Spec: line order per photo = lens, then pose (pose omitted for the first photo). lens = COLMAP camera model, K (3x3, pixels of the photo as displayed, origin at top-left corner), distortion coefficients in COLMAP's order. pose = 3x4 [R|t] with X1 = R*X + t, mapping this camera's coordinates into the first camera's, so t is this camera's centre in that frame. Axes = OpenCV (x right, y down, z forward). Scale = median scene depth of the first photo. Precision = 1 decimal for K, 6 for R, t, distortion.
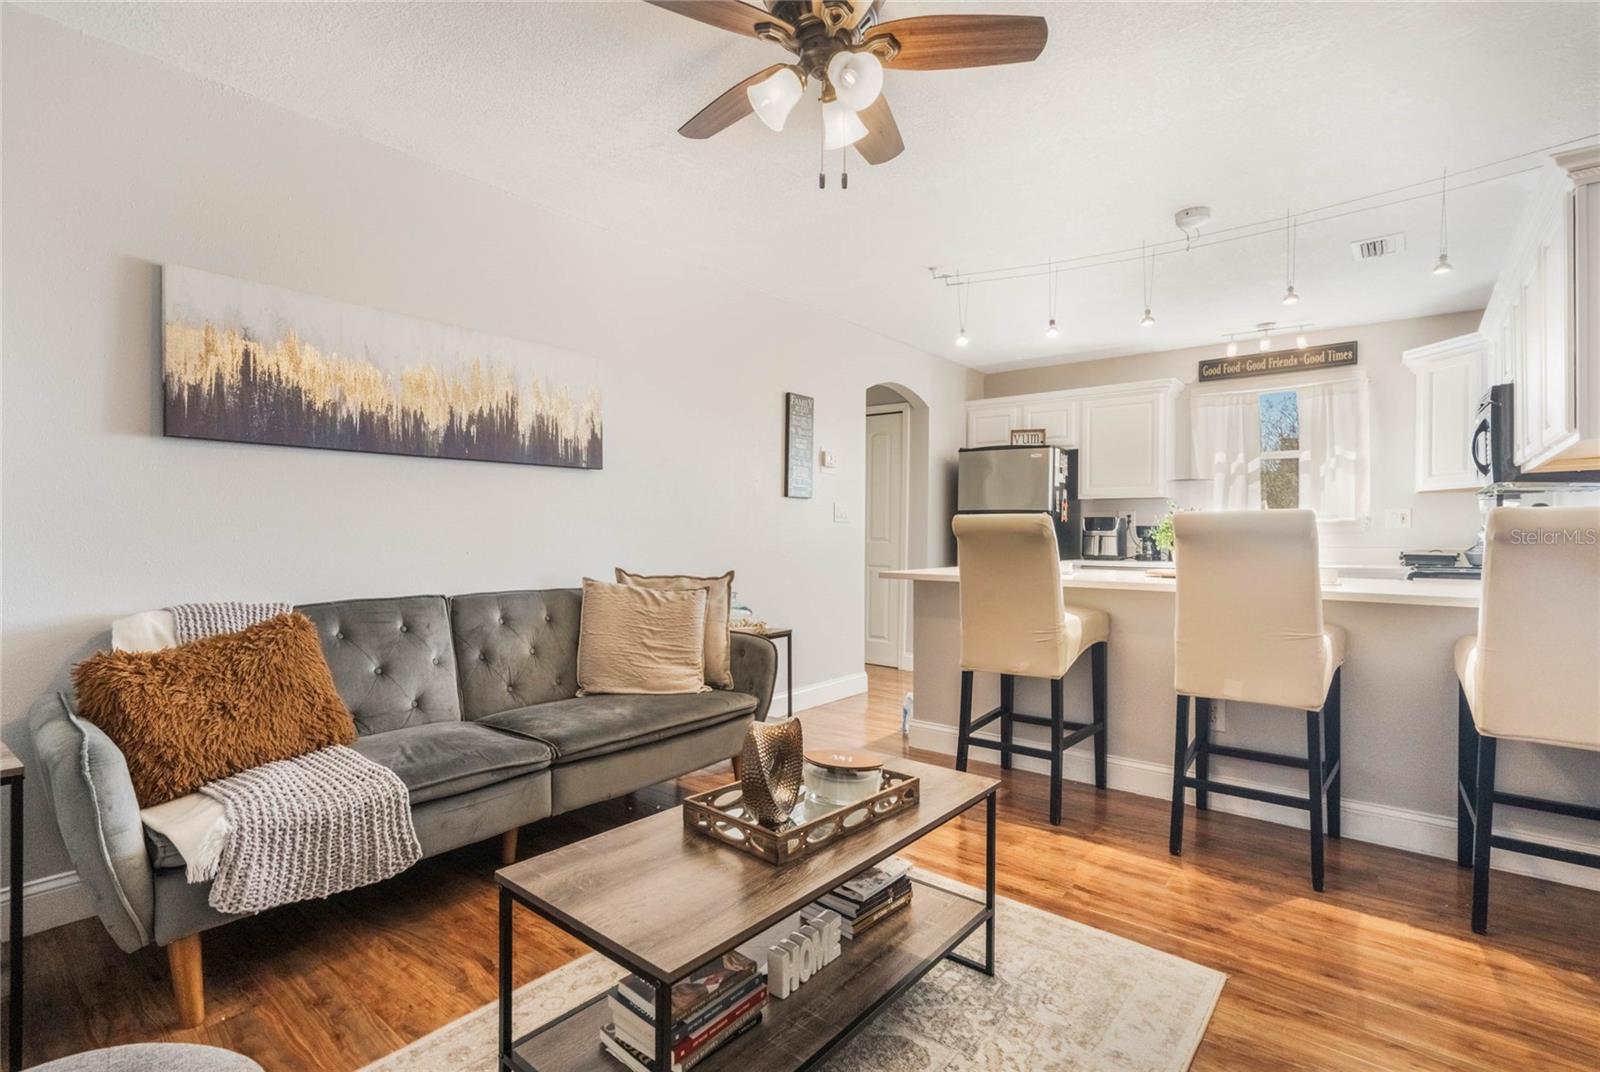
lens RADIAL K [[743.6, 0, 800.8], [0, 743.6, 534.9], [0, 0, 1]] dist [0.000949, 0.000315]
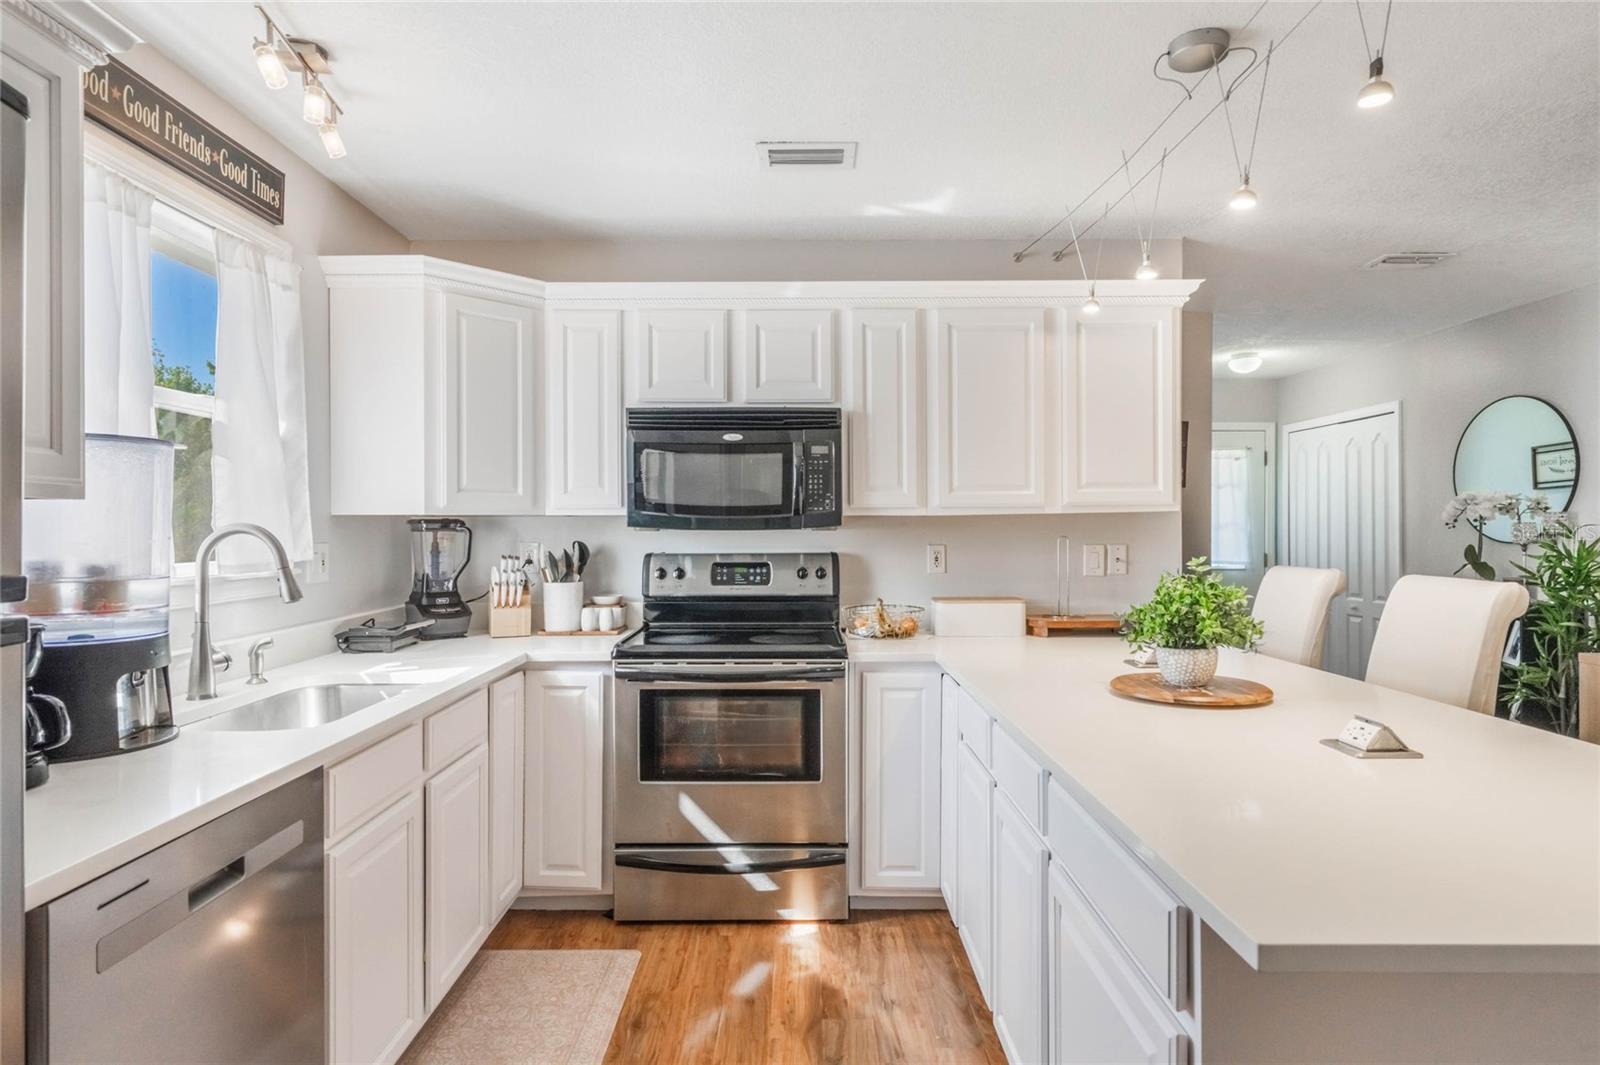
lens RADIAL K [[874.2, 0, 804.0], [0, 874.2, 534.6], [0, 0, 1]] dist [0.001188, 0.000999]
pose [[-0.624713, -0.008714, 0.780806, 0.206670], [0.000544, 0.999933, 0.011595, -0.075030], [-0.780854, 0.007668, -0.624666, 1.720354]]
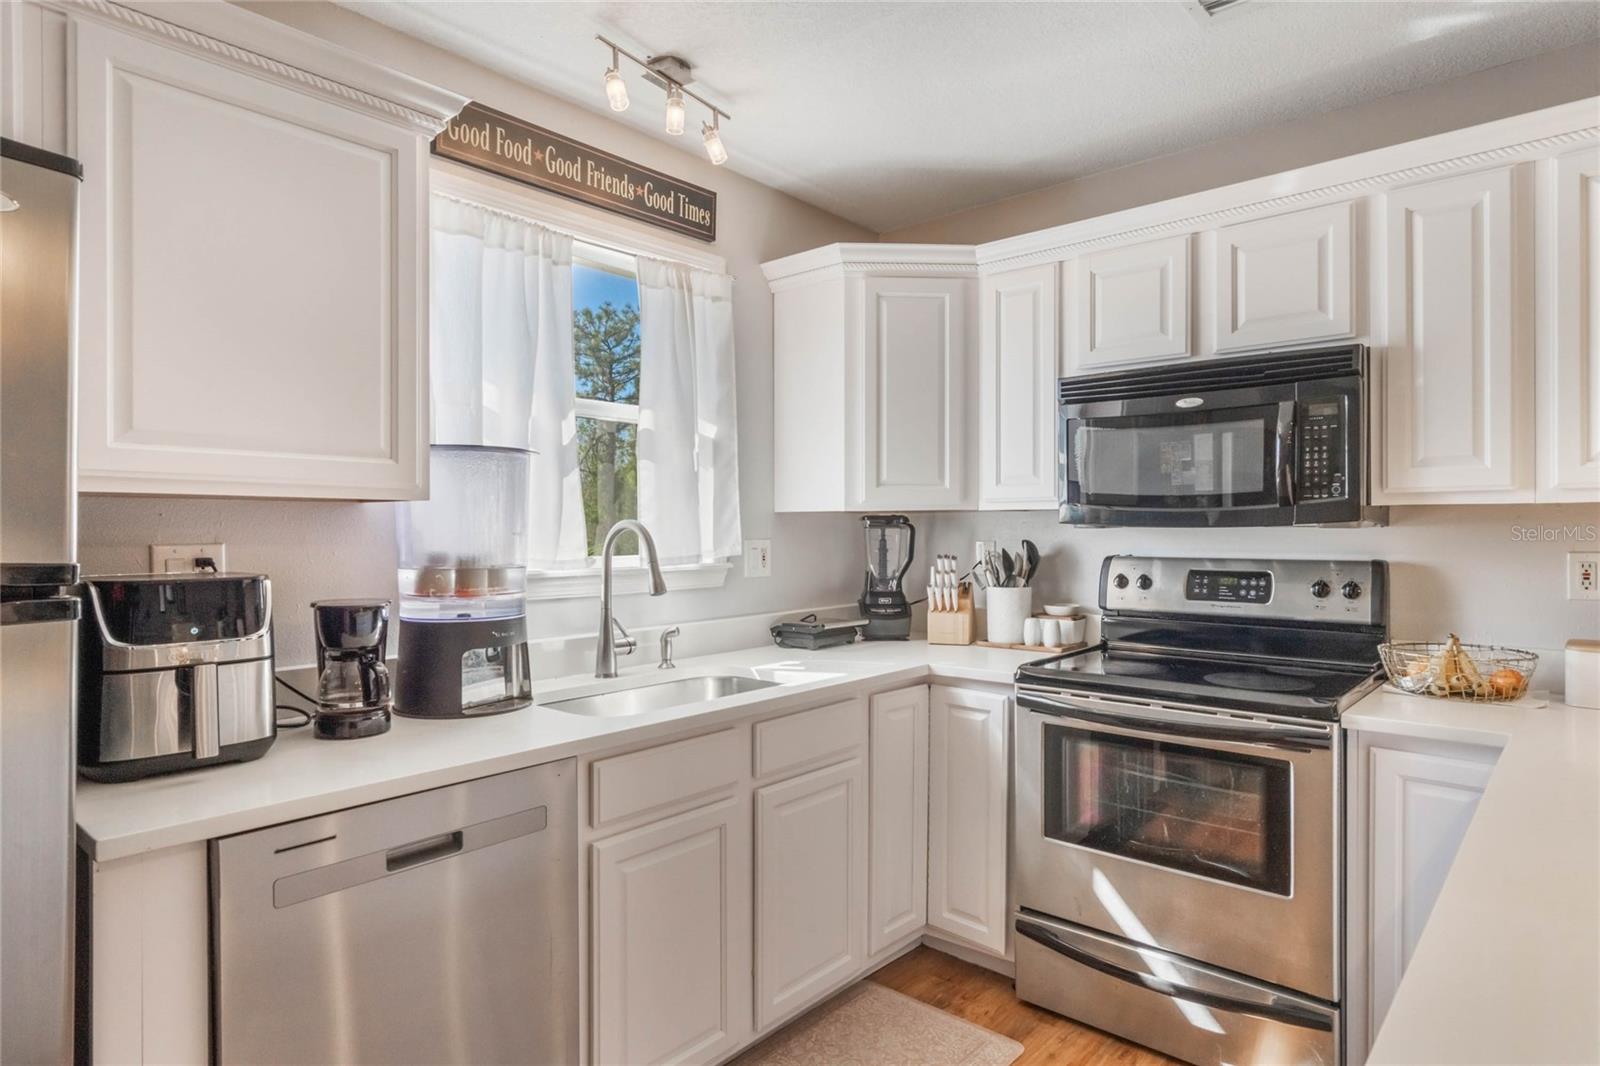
lens RADIAL K [[906.7, 0, 801.8], [0, 906.7, 533.7], [0, 0, 1]] dist [0.003968, 0.001788]
pose [[0.048375, -0.011620, 0.998762, 0.250029], [0.003653, 0.999928, 0.011457, -0.073094], [-0.998823, 0.003094, 0.048414, 1.449509]]
